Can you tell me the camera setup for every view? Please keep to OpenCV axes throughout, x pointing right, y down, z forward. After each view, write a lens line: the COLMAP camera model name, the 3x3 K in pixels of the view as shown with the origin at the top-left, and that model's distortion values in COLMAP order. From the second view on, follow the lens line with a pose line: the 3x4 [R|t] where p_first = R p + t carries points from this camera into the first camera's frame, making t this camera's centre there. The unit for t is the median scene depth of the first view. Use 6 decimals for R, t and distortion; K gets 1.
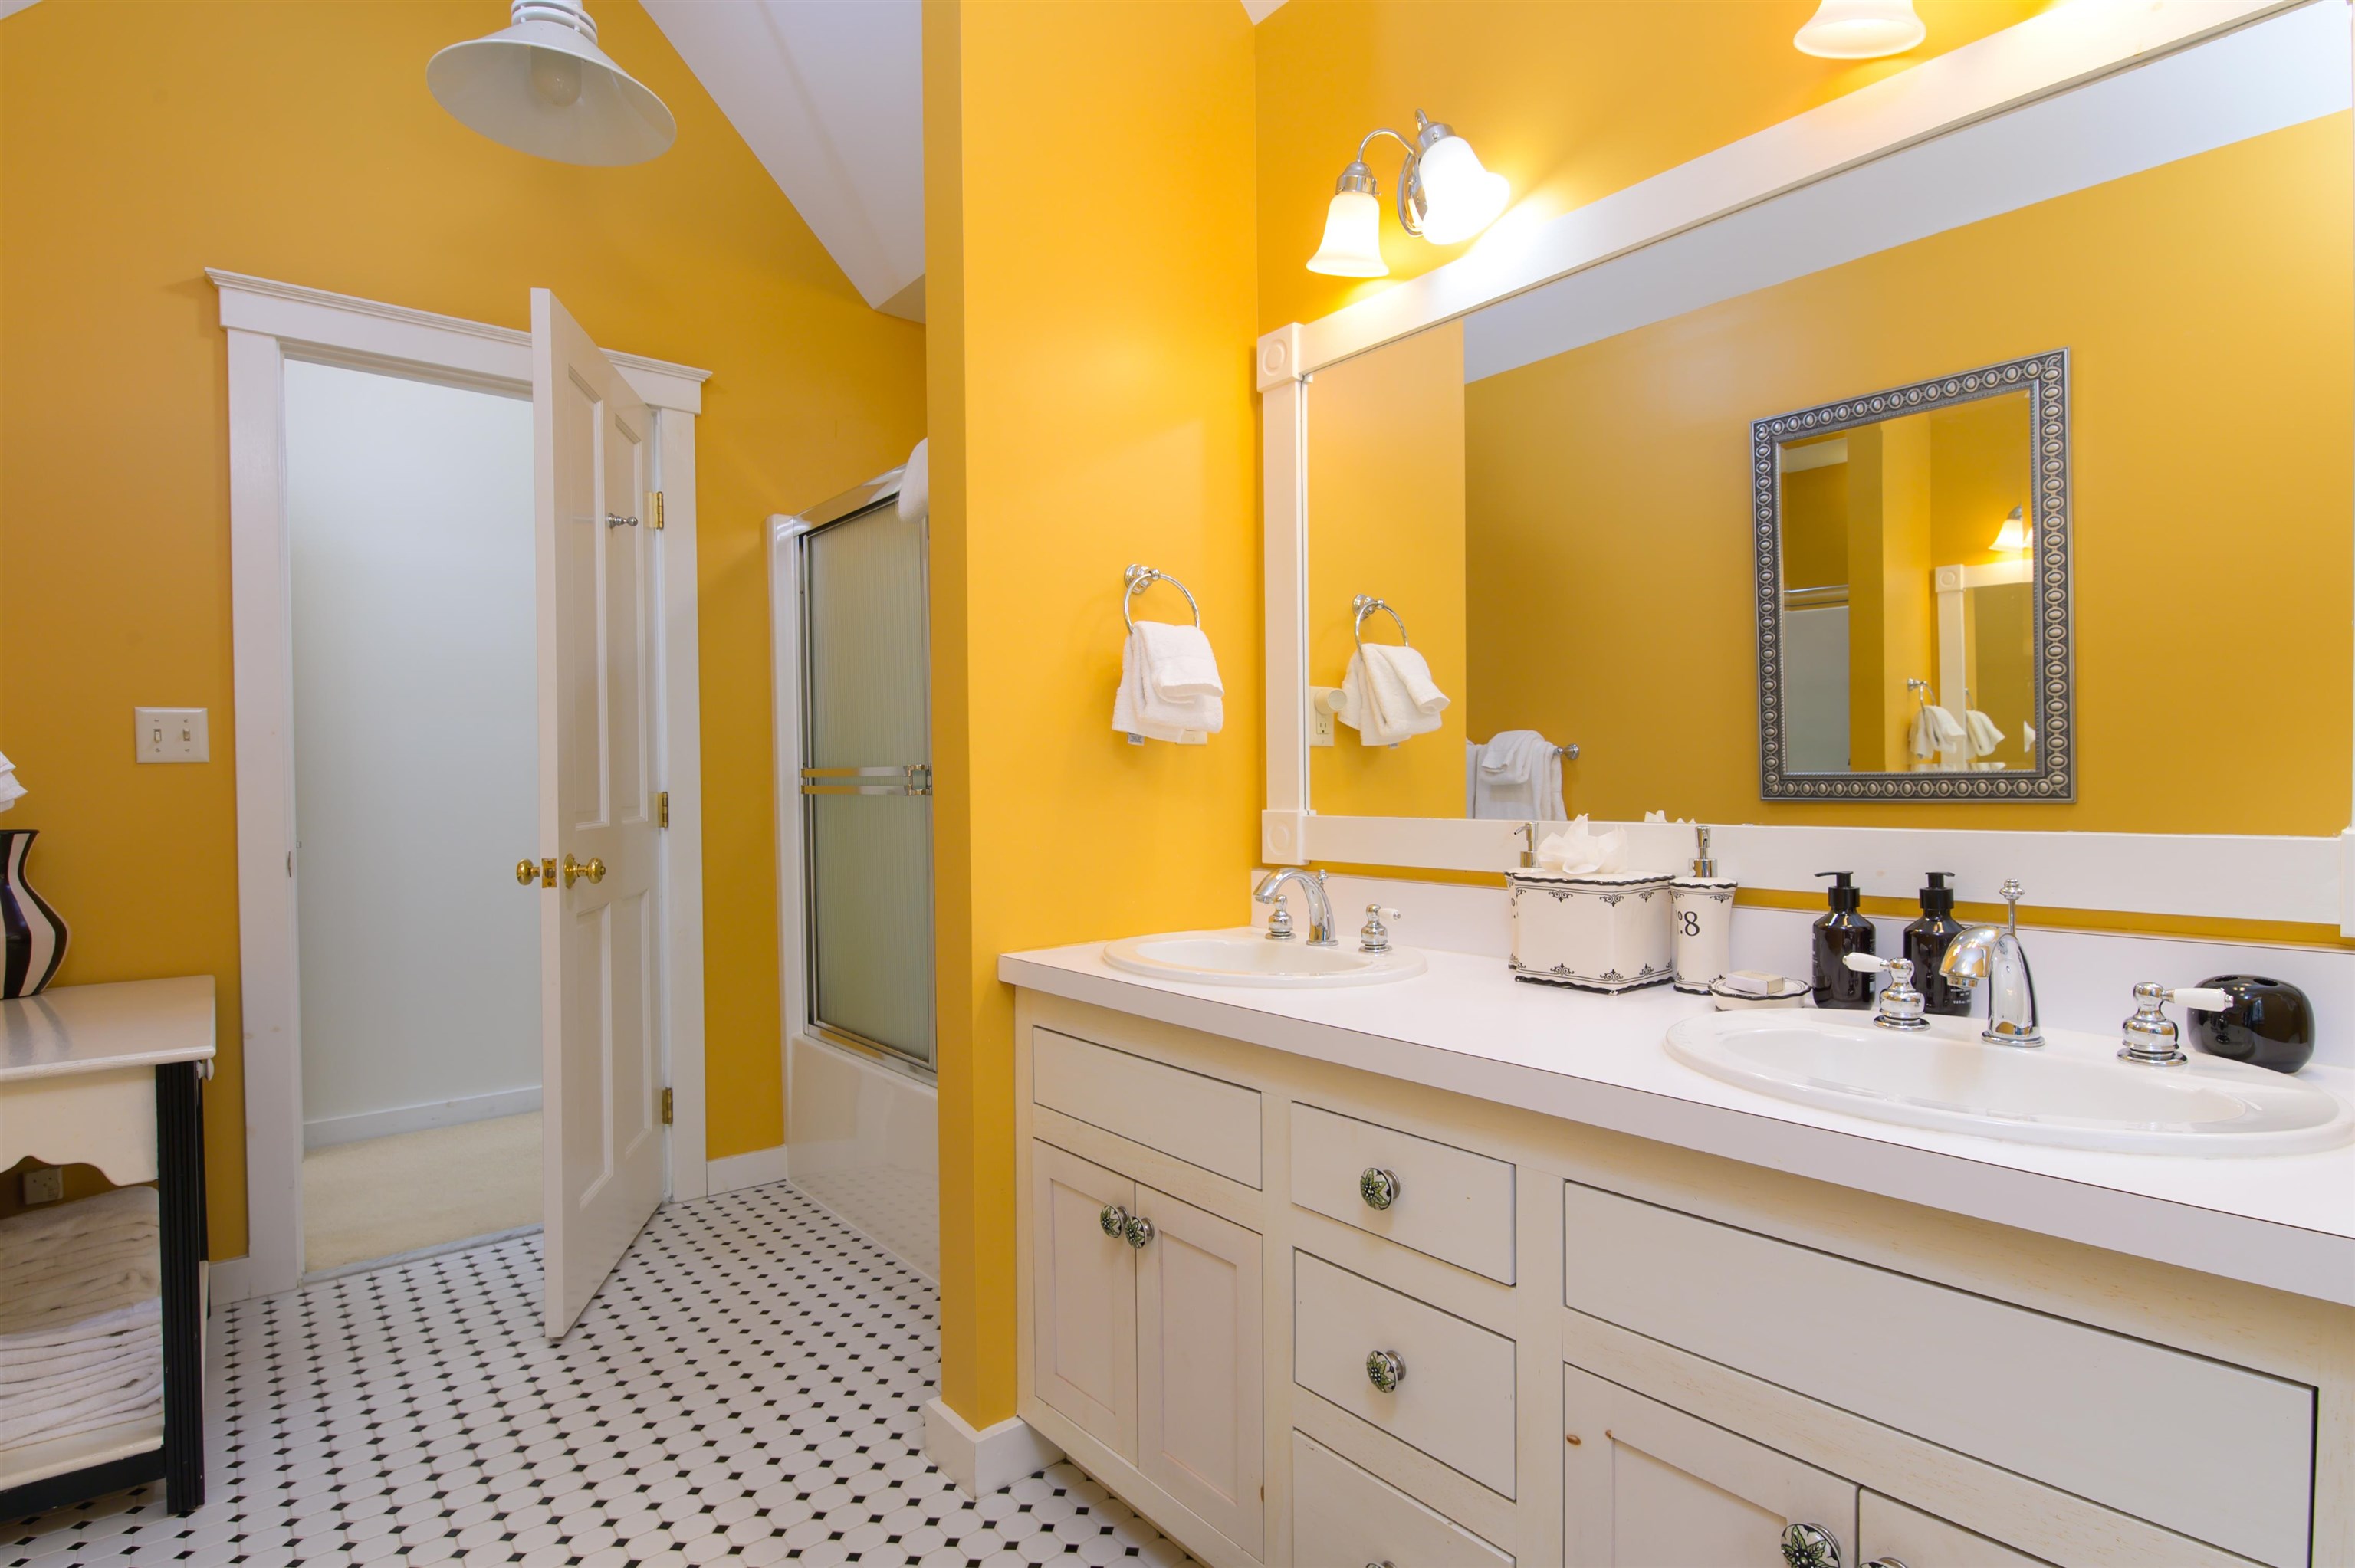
lens RADIAL K [[1191.5, 0, 1186.8], [0, 1191.5, 796.1], [0, 0, 1]] dist [0.011815, -0.011913]
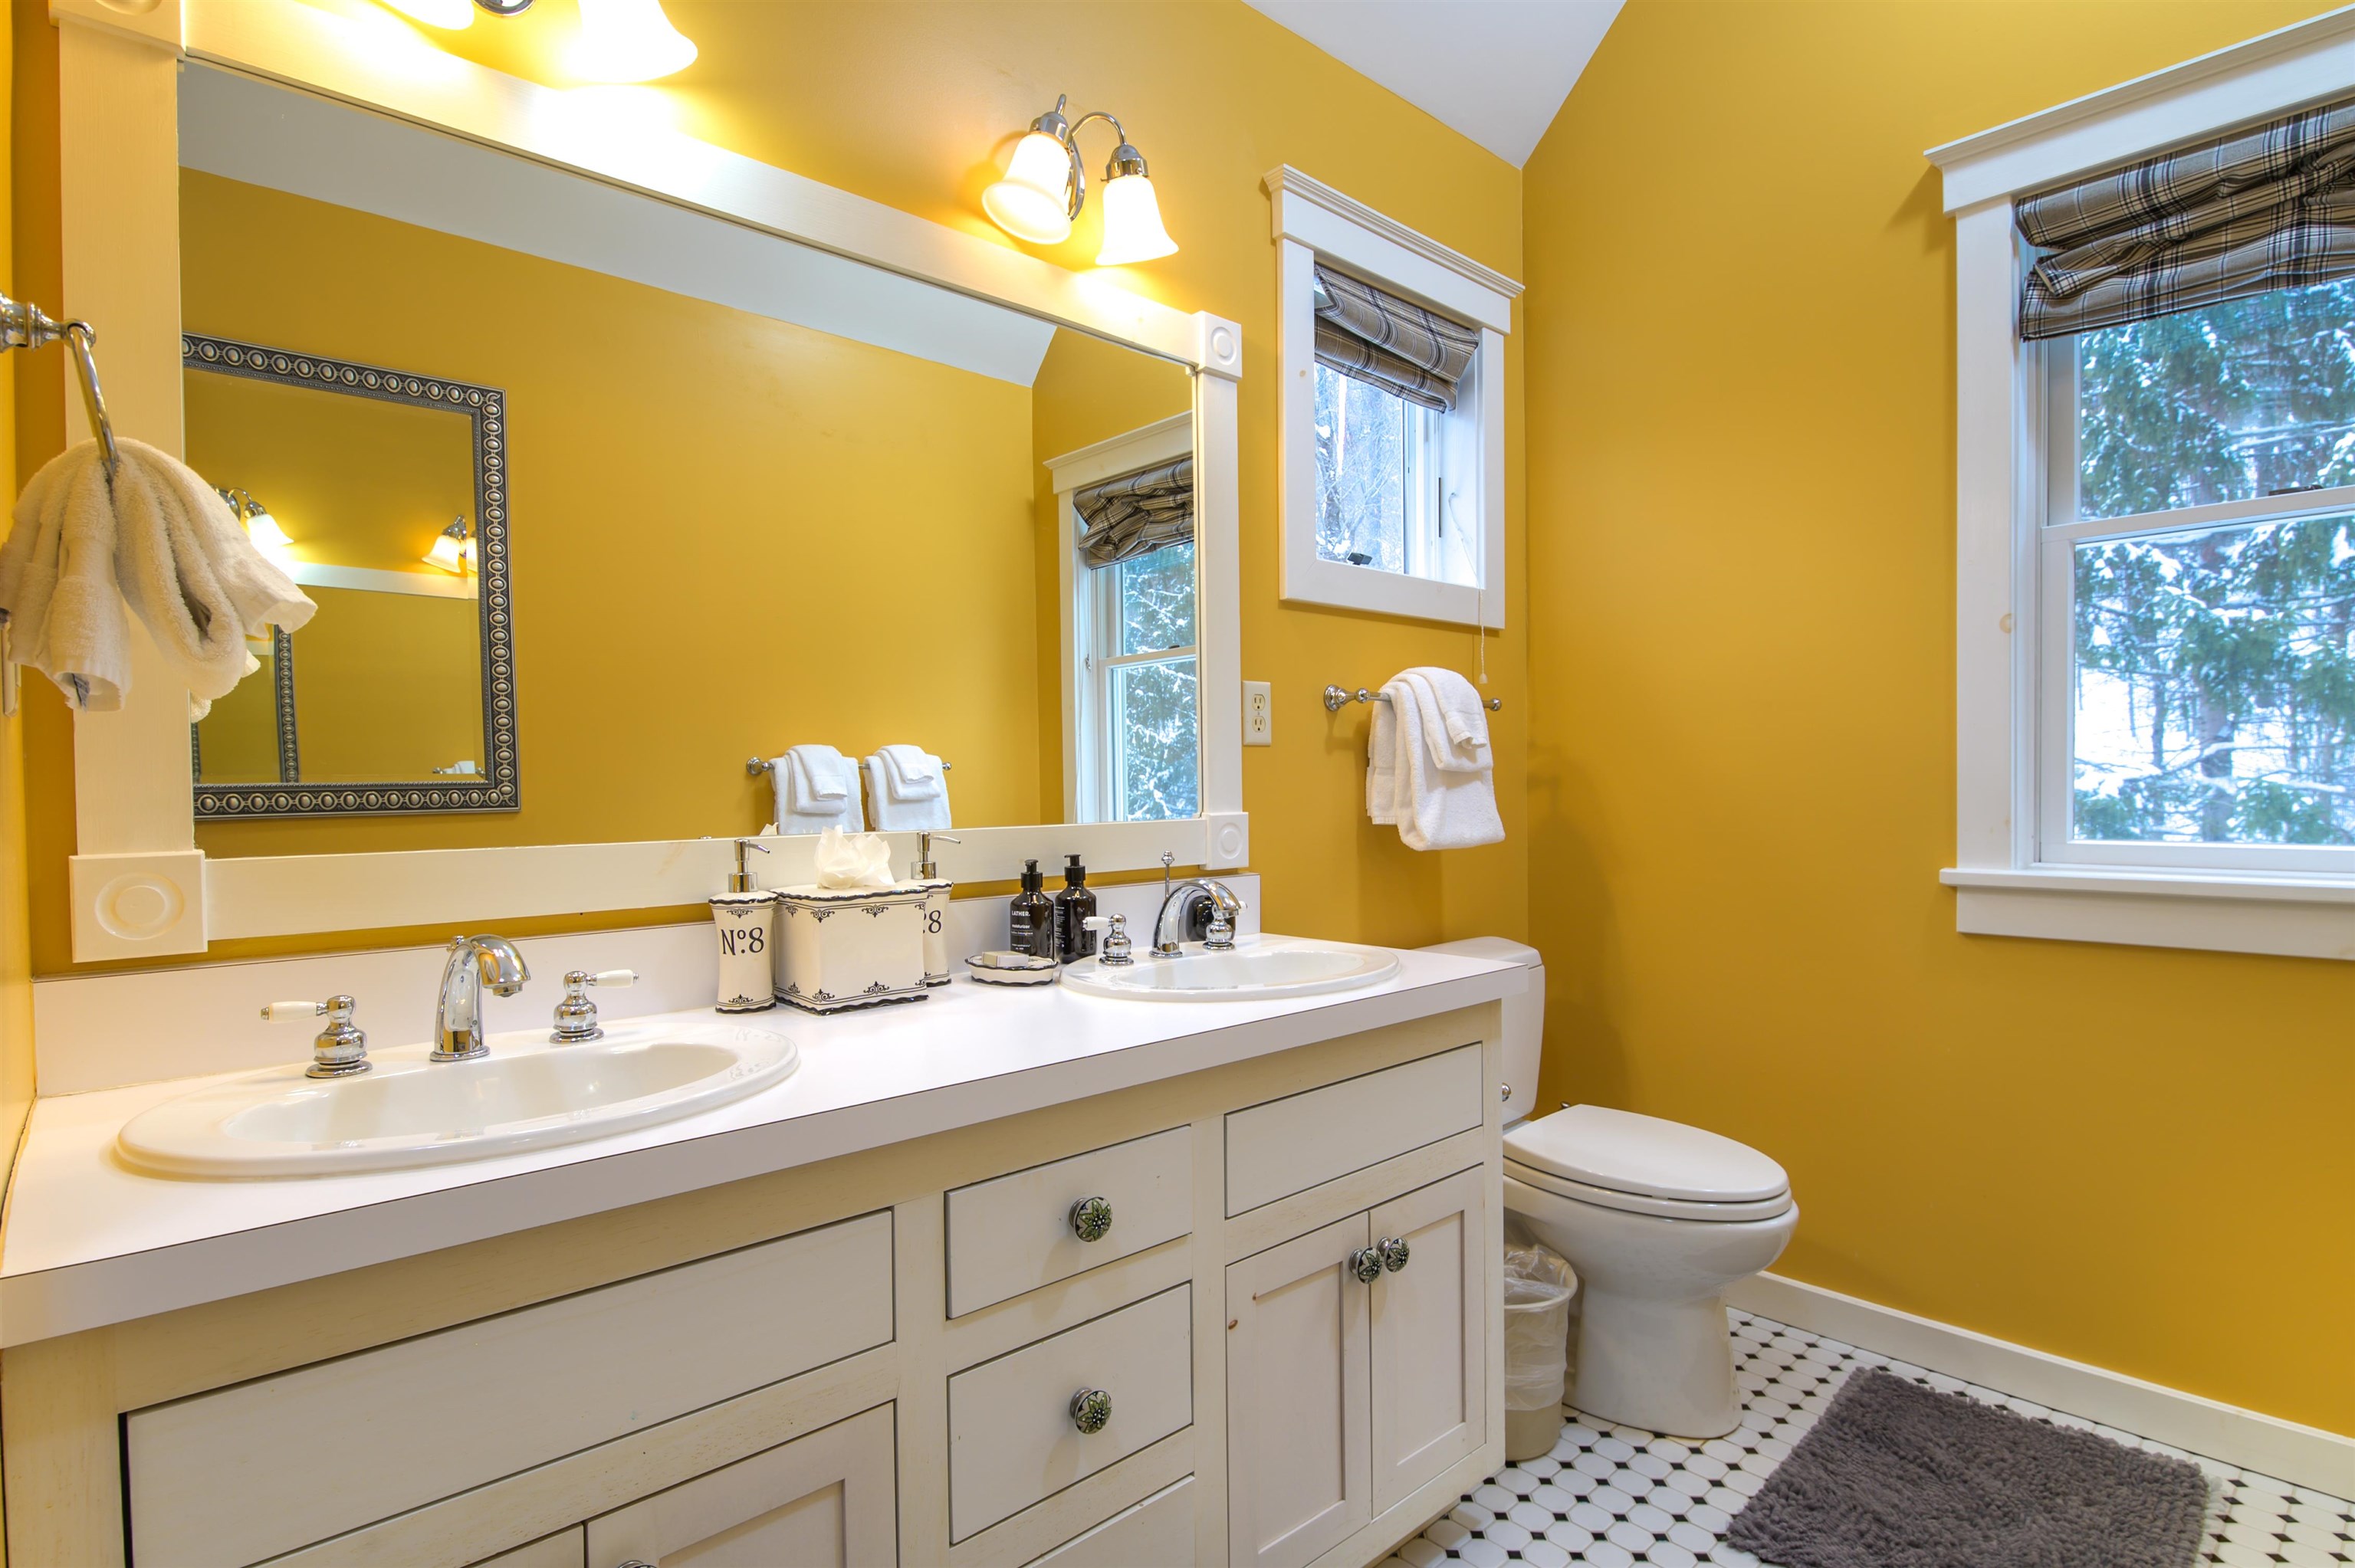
lens RADIAL K [[1189.2, 0, 1177.5], [0, 1189.2, 784.0], [0, 0, 1]] dist [0.001429, -0.012165]
pose [[-0.052276, 0.003497, 0.998627, -0.591412], [0.016420, 0.999862, -0.002642, -0.010362], [-0.998498, 0.016260, -0.052326, 0.732017]]
